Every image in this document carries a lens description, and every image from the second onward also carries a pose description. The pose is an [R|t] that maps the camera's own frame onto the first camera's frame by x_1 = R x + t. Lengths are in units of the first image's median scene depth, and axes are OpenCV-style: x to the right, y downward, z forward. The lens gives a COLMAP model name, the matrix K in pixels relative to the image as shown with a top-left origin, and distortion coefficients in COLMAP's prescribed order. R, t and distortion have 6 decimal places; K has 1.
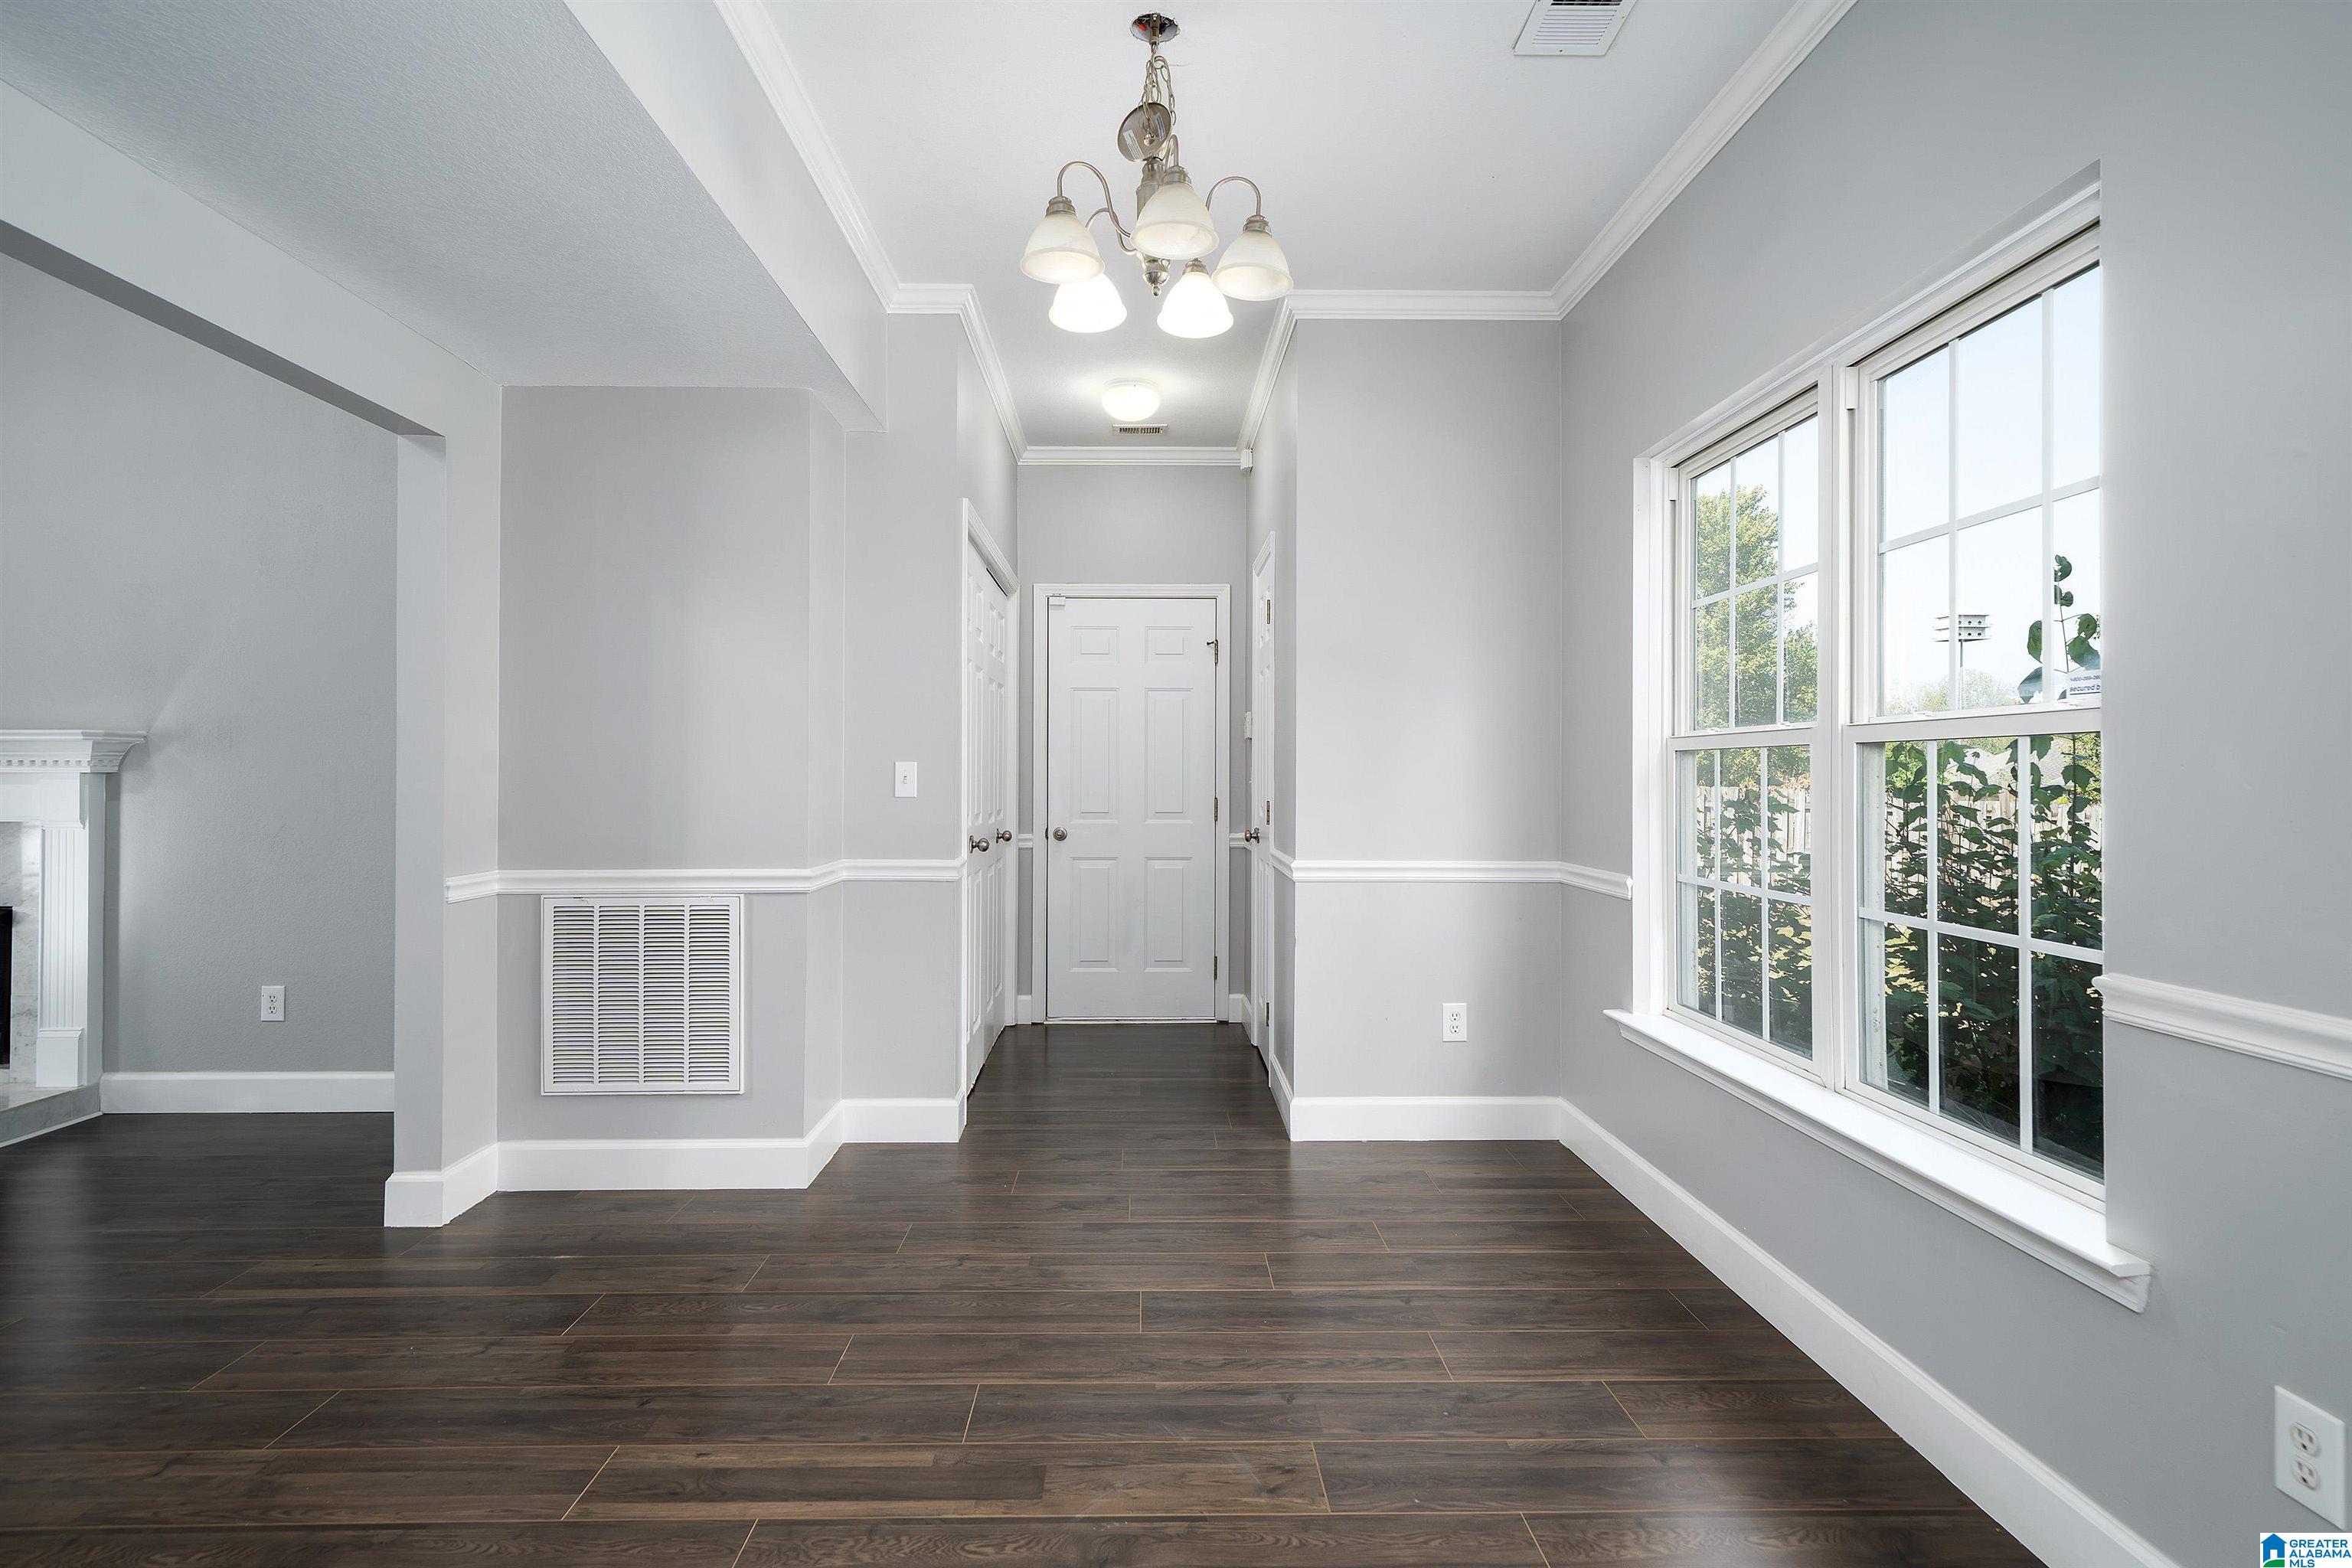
lens RADIAL K [[1248.5, 0, 1177.7], [0, 1248.5, 760.3], [0, 0, 1]] dist [-0.001405, -0.000270]
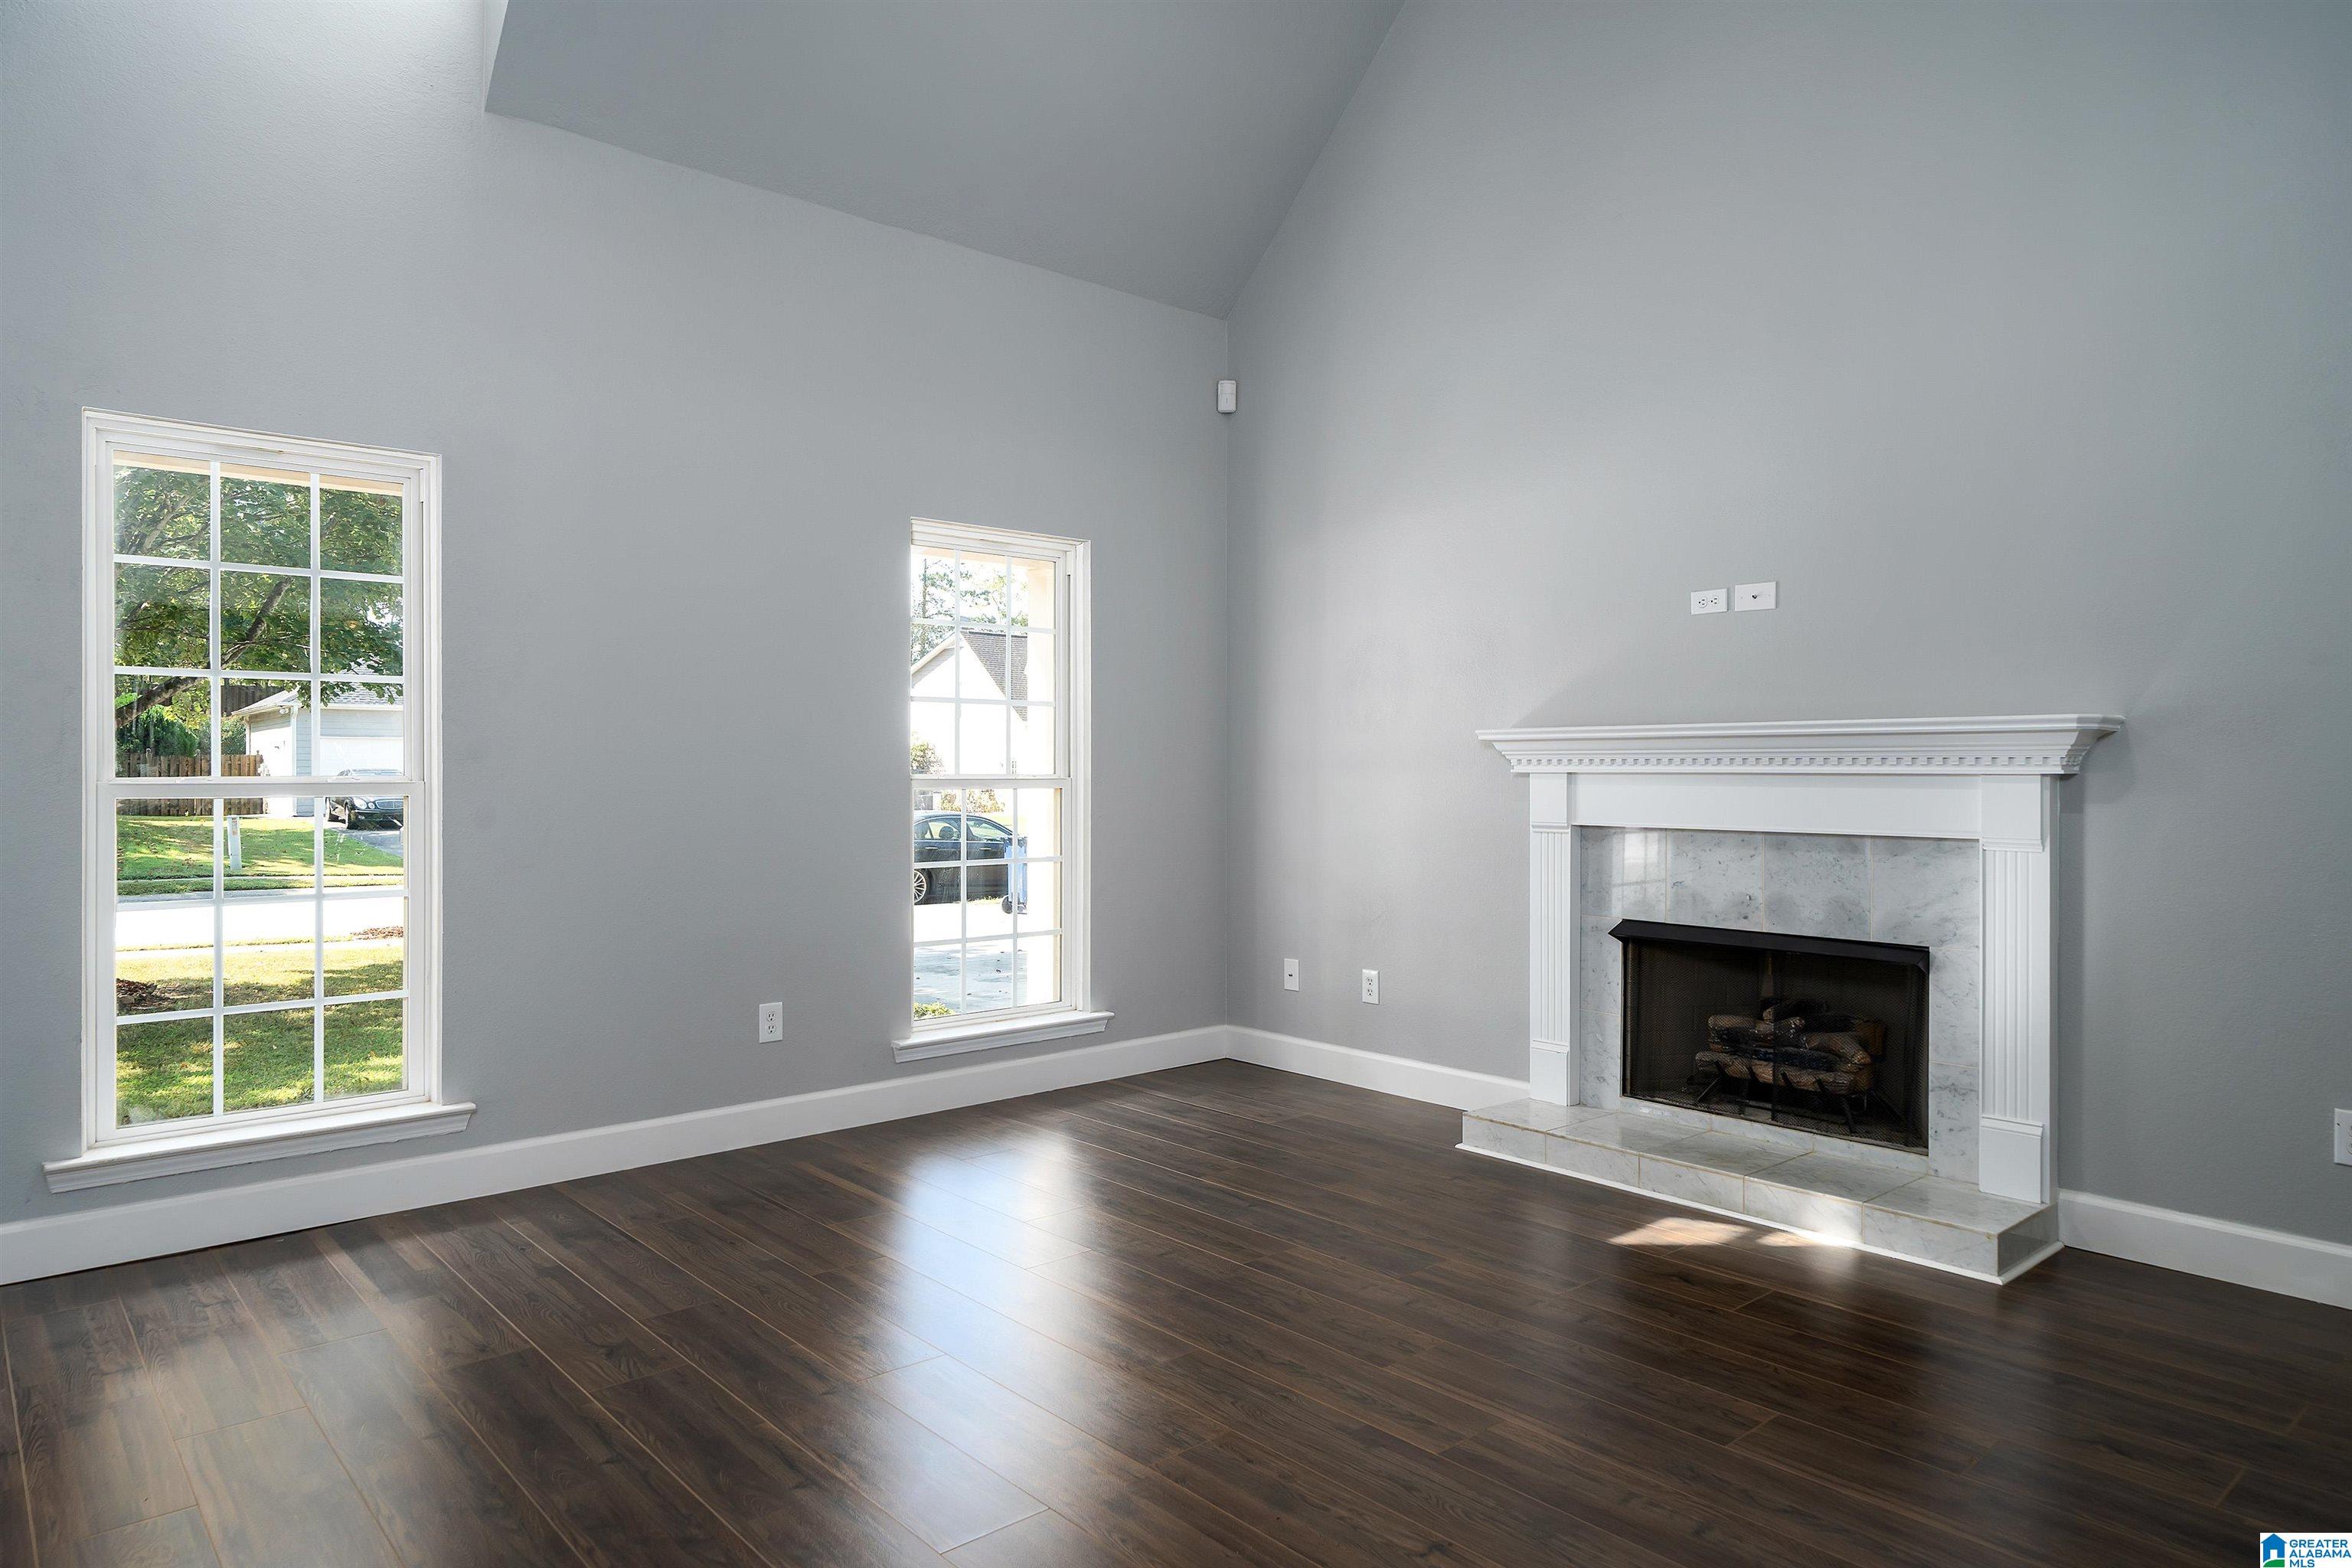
lens RADIAL K [[1432.2, 0, 1176.0], [0, 1432.2, 784.0], [0, 0, 1]] dist [0.030905, -0.000288]
pose [[0.646552, 0.008003, -0.762828, -0.561685], [0.006061, 0.999860, 0.015627, -0.000363], [0.762846, -0.014727, 0.646413, 0.070256]]
